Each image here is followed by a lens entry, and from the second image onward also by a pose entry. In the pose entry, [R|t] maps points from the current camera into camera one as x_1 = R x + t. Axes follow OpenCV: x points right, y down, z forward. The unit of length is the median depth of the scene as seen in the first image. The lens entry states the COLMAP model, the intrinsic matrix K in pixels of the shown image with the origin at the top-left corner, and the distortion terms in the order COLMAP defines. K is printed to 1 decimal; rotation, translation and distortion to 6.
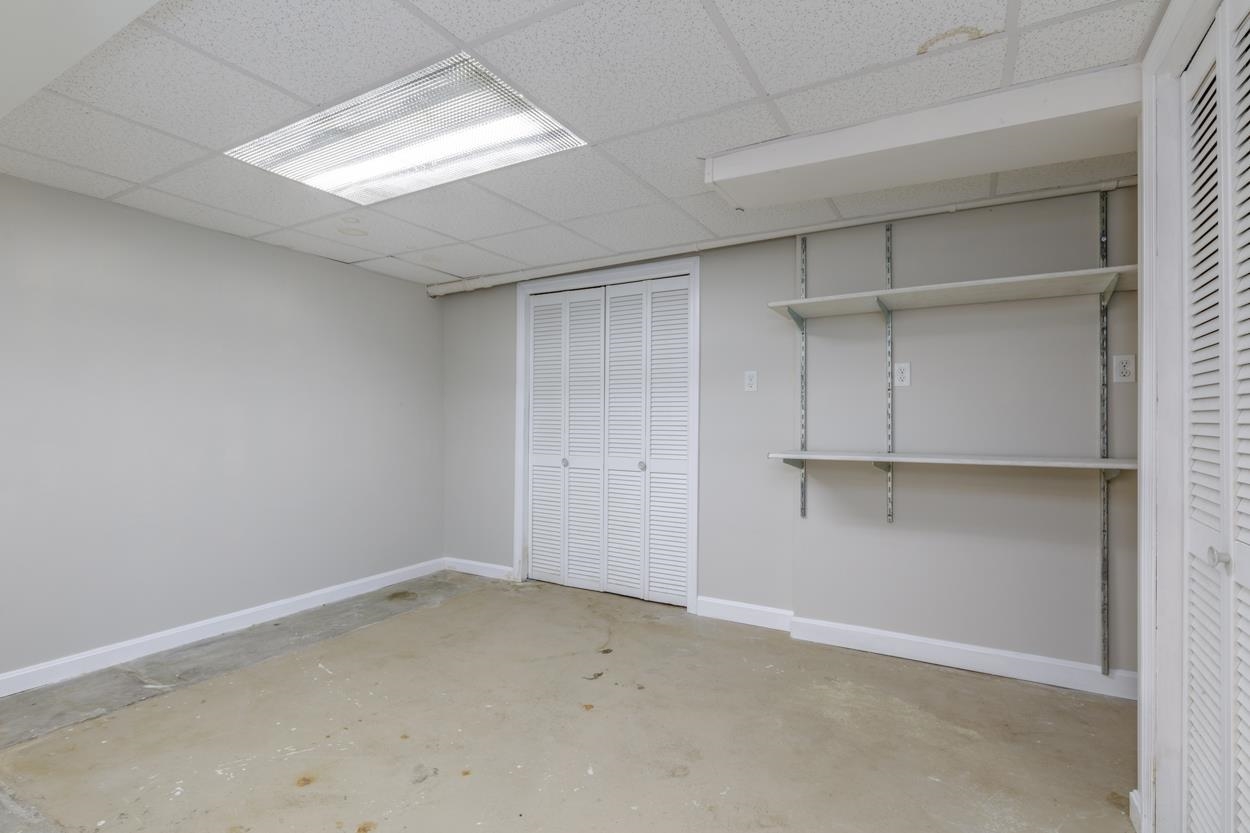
lens RADIAL K [[594.6, 0, 637.4], [0, 594.6, 417.3], [0, 0, 1]] dist [-0.003892, -0.000561]
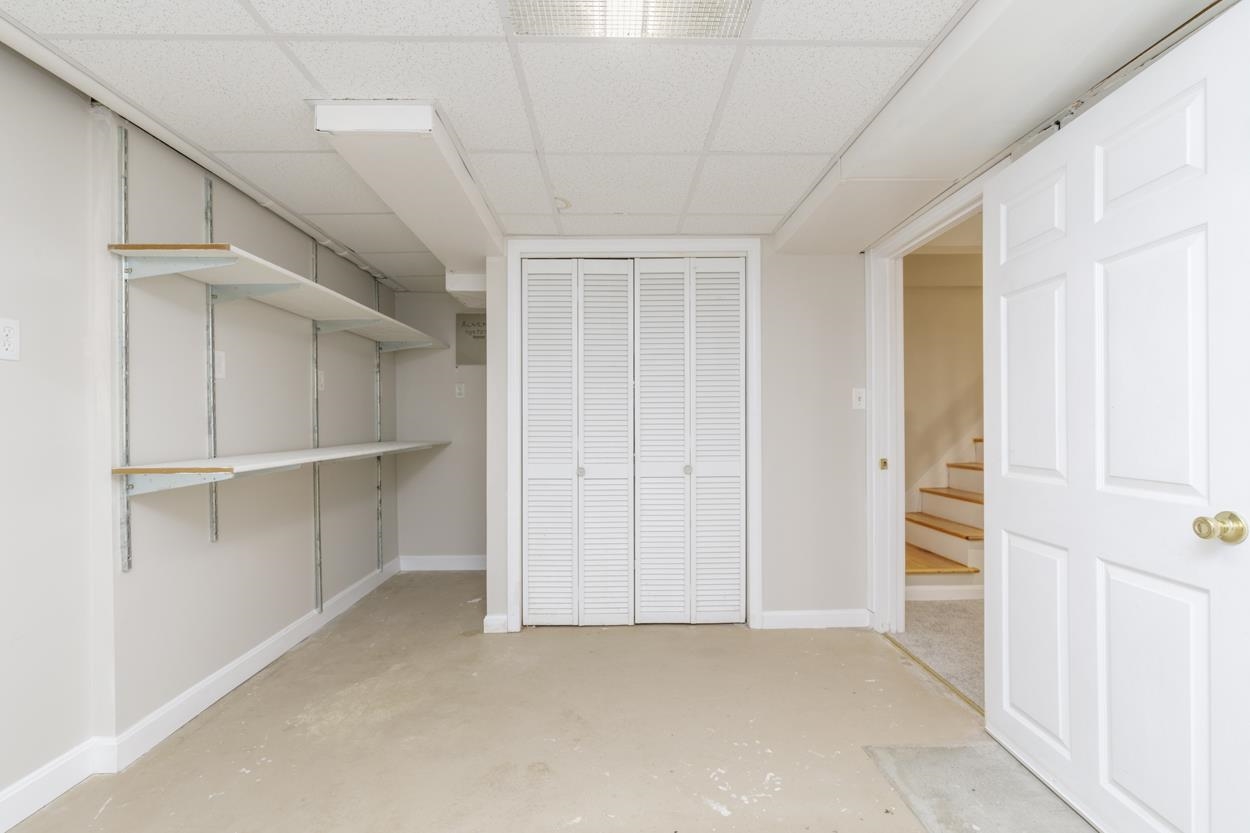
lens RADIAL K [[594.6, 0, 627.9], [0, 594.6, 422.6], [0, 0, 1]] dist [-0.003892, -0.000561]
pose [[-0.526898, -0.004520, 0.849917, -0.680847], [-0.003573, 0.999989, 0.003104, 0.006863], [-0.849921, -0.001401, -0.526908, 1.106924]]
